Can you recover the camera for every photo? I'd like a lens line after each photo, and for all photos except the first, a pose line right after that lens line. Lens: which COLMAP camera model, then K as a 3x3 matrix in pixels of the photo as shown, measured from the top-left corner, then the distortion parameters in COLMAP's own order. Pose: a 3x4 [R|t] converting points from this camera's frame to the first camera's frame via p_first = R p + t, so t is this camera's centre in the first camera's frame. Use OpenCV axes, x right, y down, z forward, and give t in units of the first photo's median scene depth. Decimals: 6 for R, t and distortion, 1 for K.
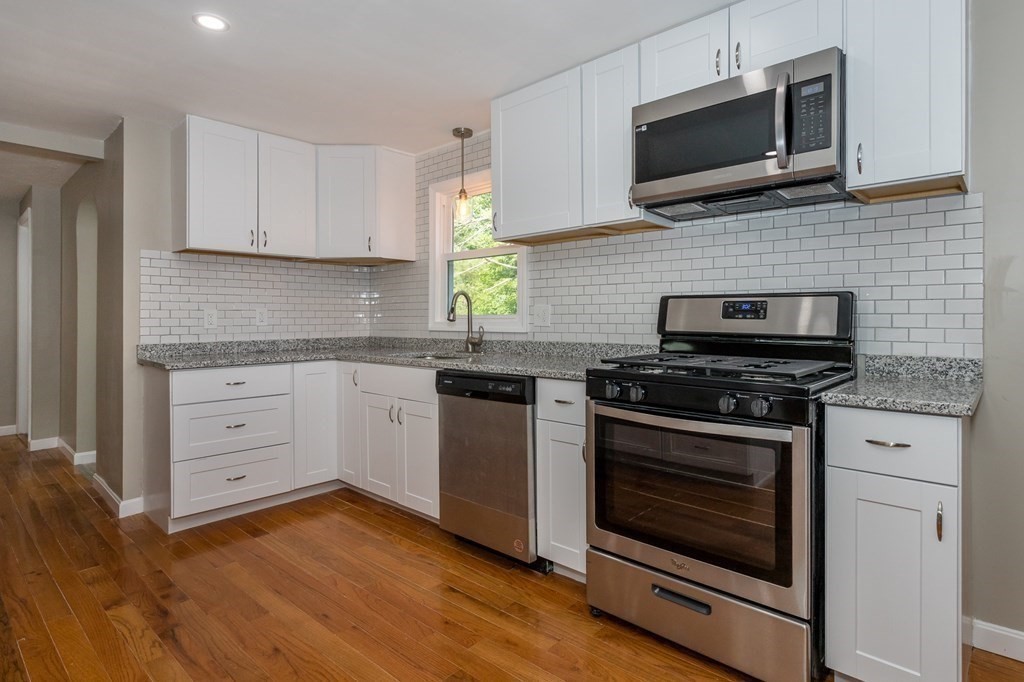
lens RADIAL K [[536.4, 0, 513.9], [0, 536.4, 321.2], [0, 0, 1]] dist [-0.005244, -0.000790]
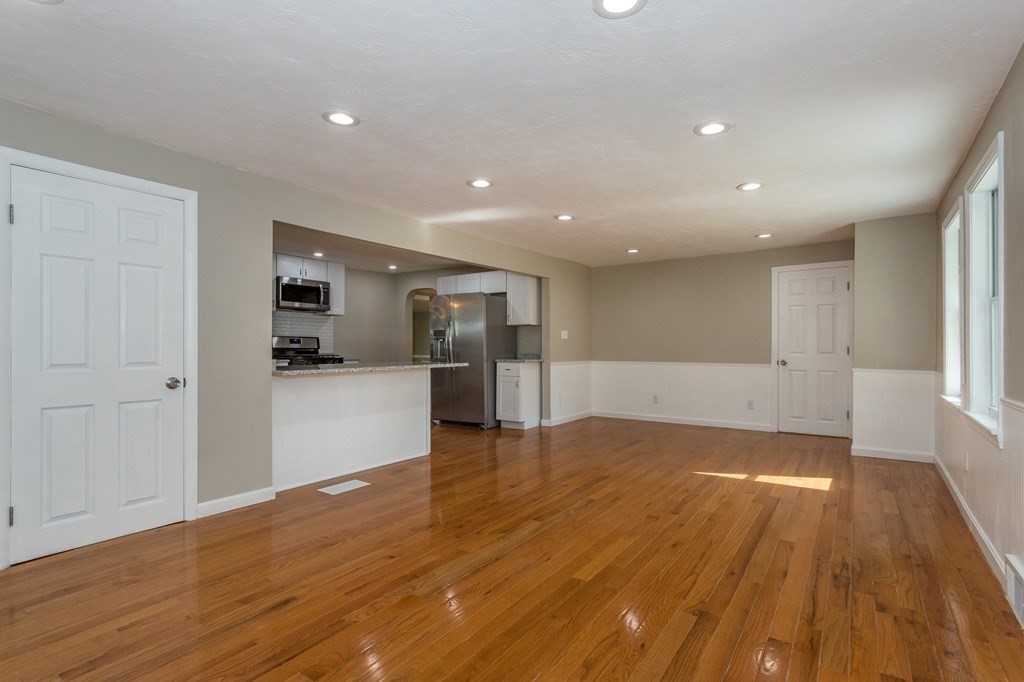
lens RADIAL K [[519.2, 0, 512.0], [0, 519.2, 341.0], [0, 0, 1]] dist [-0.002430, -0.000395]
pose [[-0.140520, 0.016263, 0.989944, -2.956803], [0.004091, 0.999866, -0.015845, 0.034579], [-0.990069, 0.001823, -0.140568, 0.085181]]
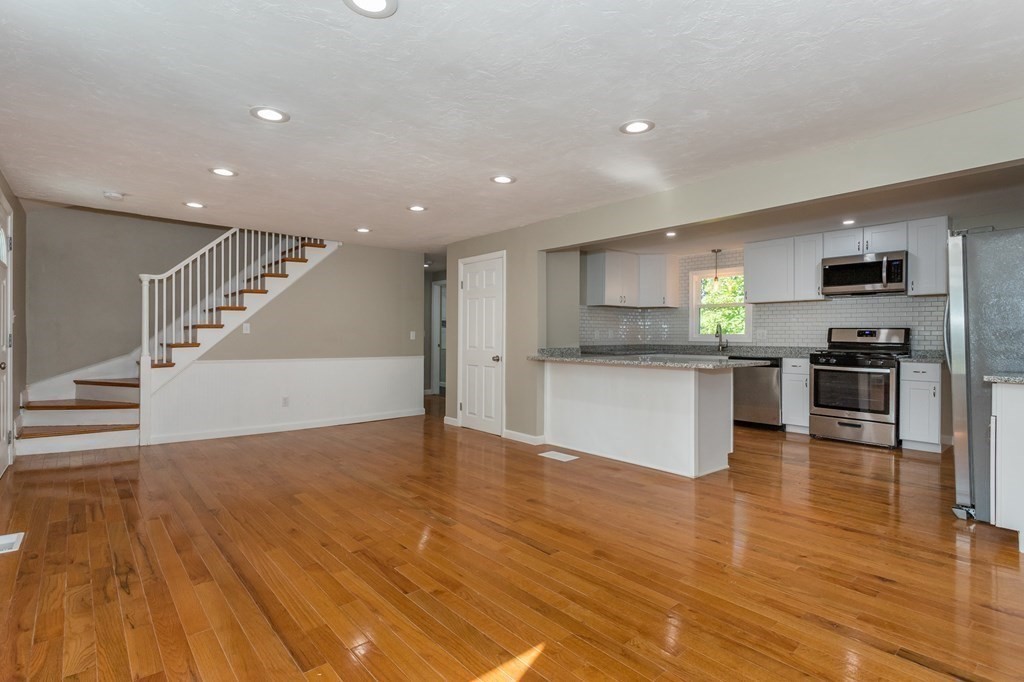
lens RADIAL K [[498.1, 0, 504.2], [0, 498.1, 337.3], [0, 0, 1]] dist [-0.000342, 0.000173]
pose [[0.991485, 0.009663, -0.129862, -1.035651], [-0.009781, 0.999952, -0.000264, 0.015198], [0.129853, 0.001532, 0.991532, -1.697931]]
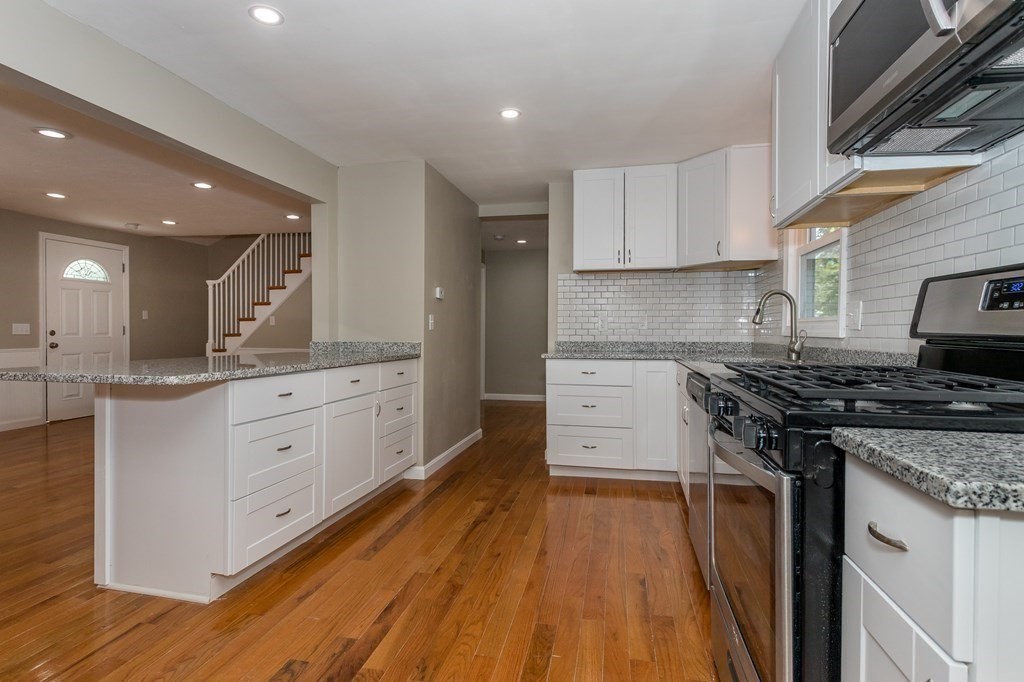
lens RADIAL K [[519.2, 0, 512.0], [0, 519.2, 341.0], [0, 0, 1]] dist [-0.002430, -0.000395]
pose [[0.507074, 0.023678, -0.861577, 0.601595], [-0.010316, 0.999718, 0.021403, 0.020433], [0.861841, -0.001965, 0.507175, 0.279325]]
